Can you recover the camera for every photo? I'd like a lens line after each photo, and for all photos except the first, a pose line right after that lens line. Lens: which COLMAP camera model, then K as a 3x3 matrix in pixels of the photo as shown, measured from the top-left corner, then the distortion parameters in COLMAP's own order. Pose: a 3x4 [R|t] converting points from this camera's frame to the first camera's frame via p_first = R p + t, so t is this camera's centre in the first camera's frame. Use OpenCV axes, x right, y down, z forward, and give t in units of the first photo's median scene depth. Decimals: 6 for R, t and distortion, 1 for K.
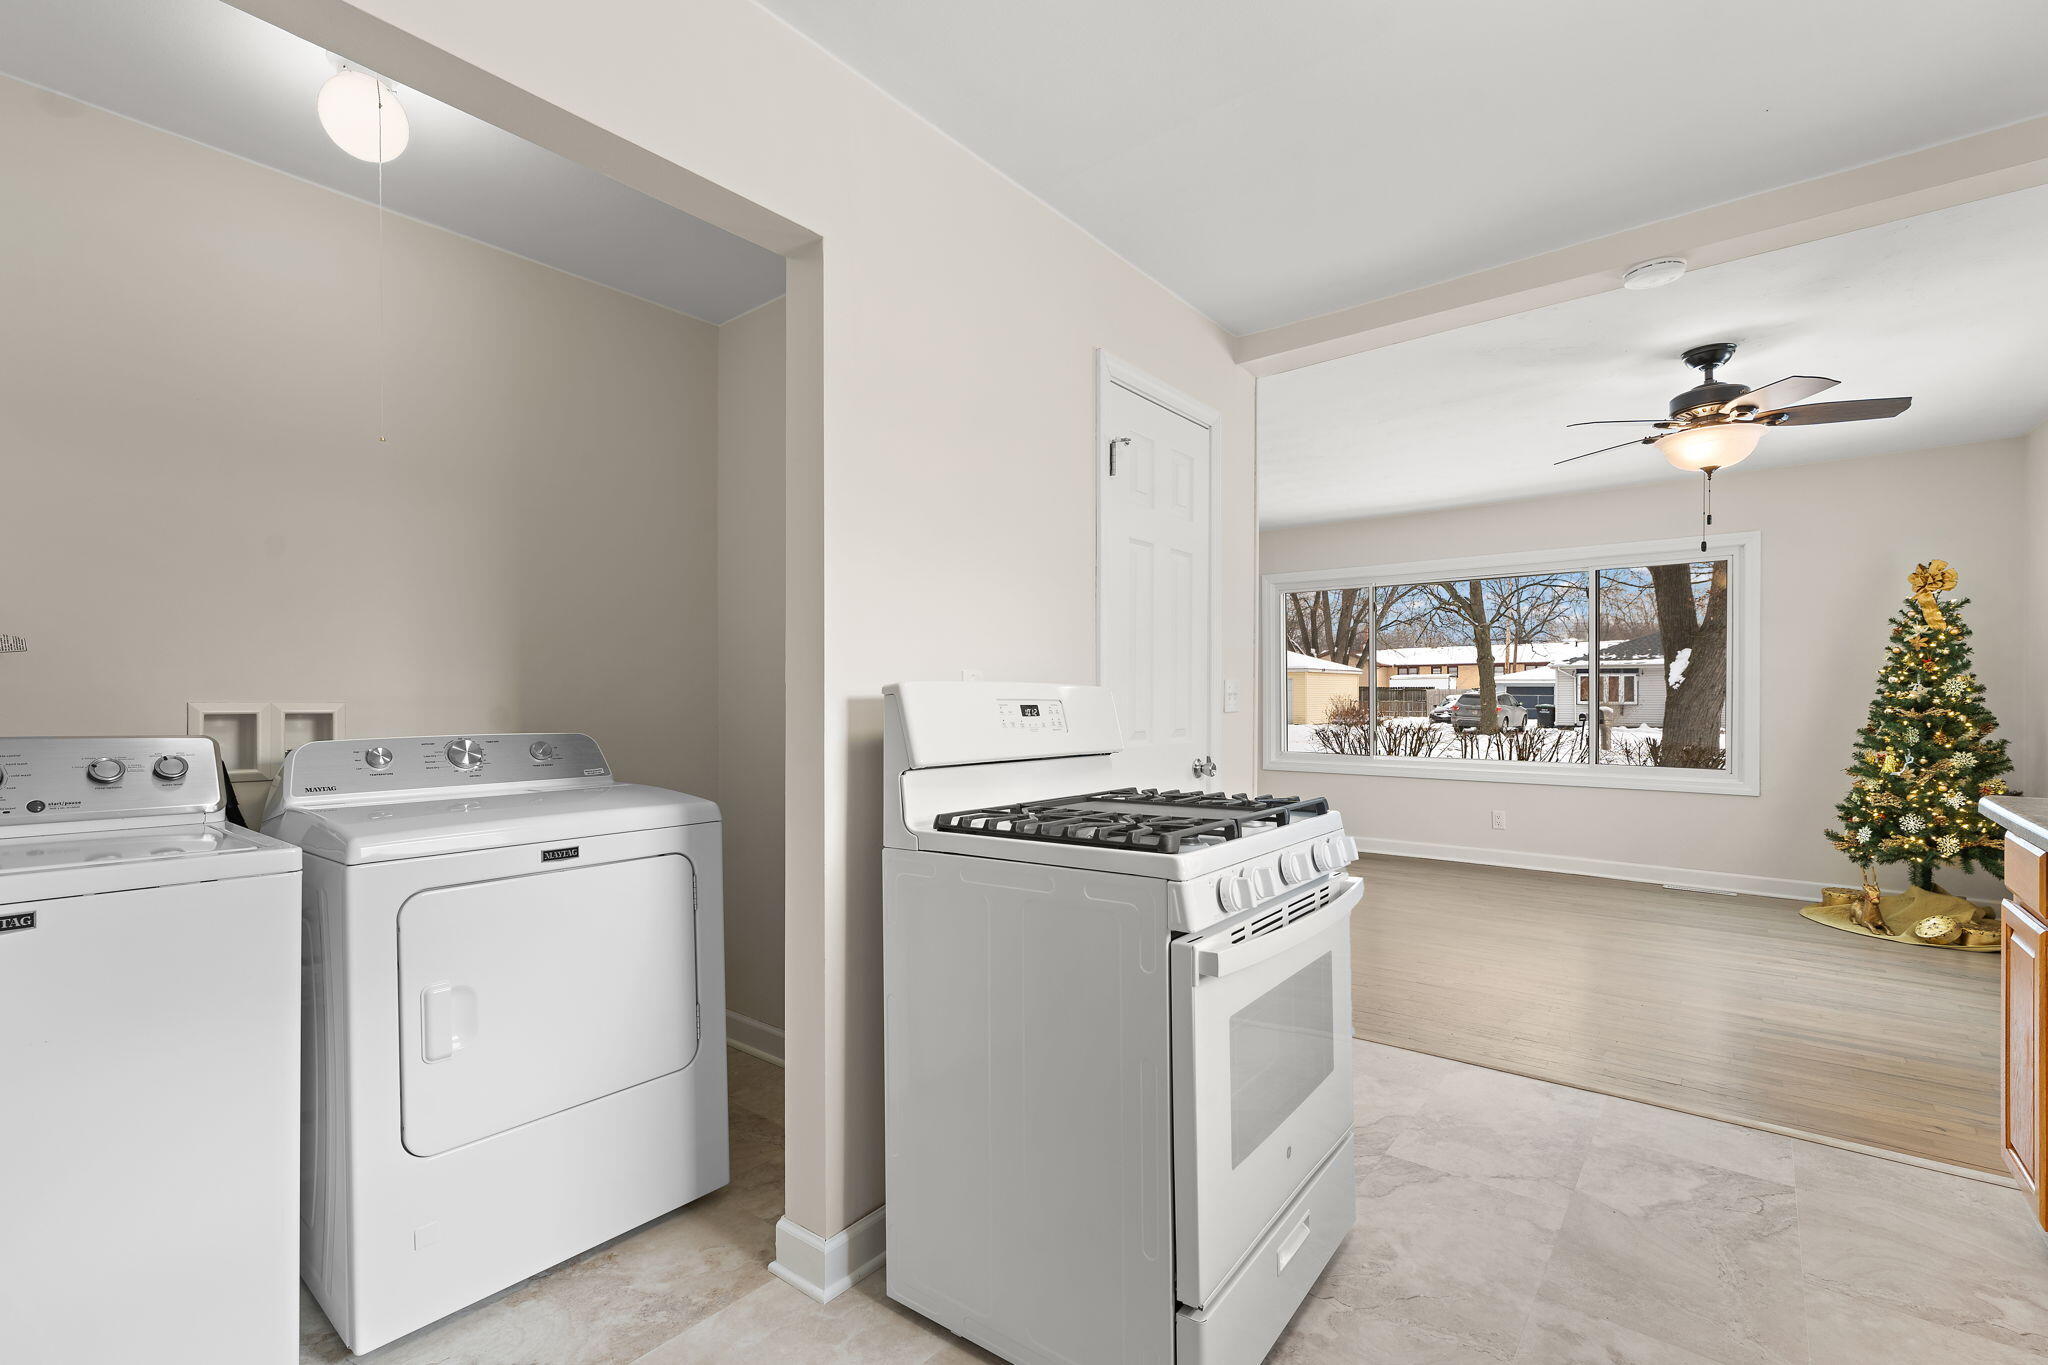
lens RADIAL K [[892.8, 0, 1014.9], [0, 892.8, 704.4], [0, 0, 1]] dist [-0.001500, -0.000714]
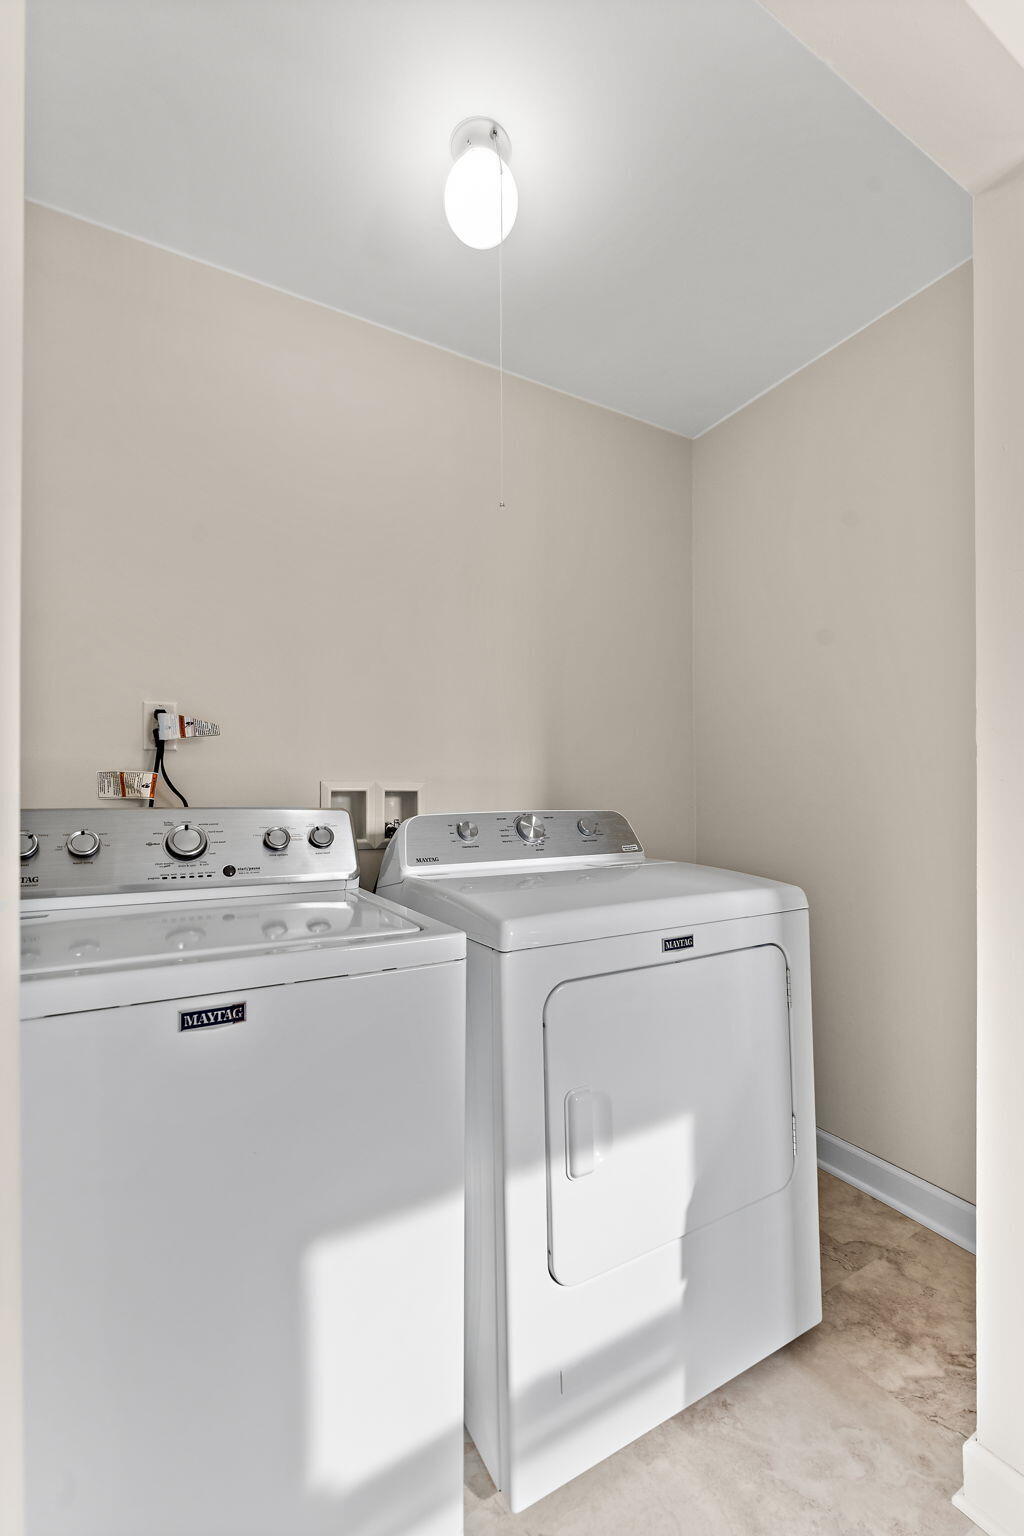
lens RADIAL K [[641.7, 0, 512.0], [0, 641.7, 768.0], [0, 0, 1]] dist [-0.000809, -0.000198]
pose [[0.930082, -0.021826, -0.366704, -0.398659], [0.004003, 0.998776, -0.049293, 0.024014], [0.367331, 0.044378, 0.929031, 0.322146]]
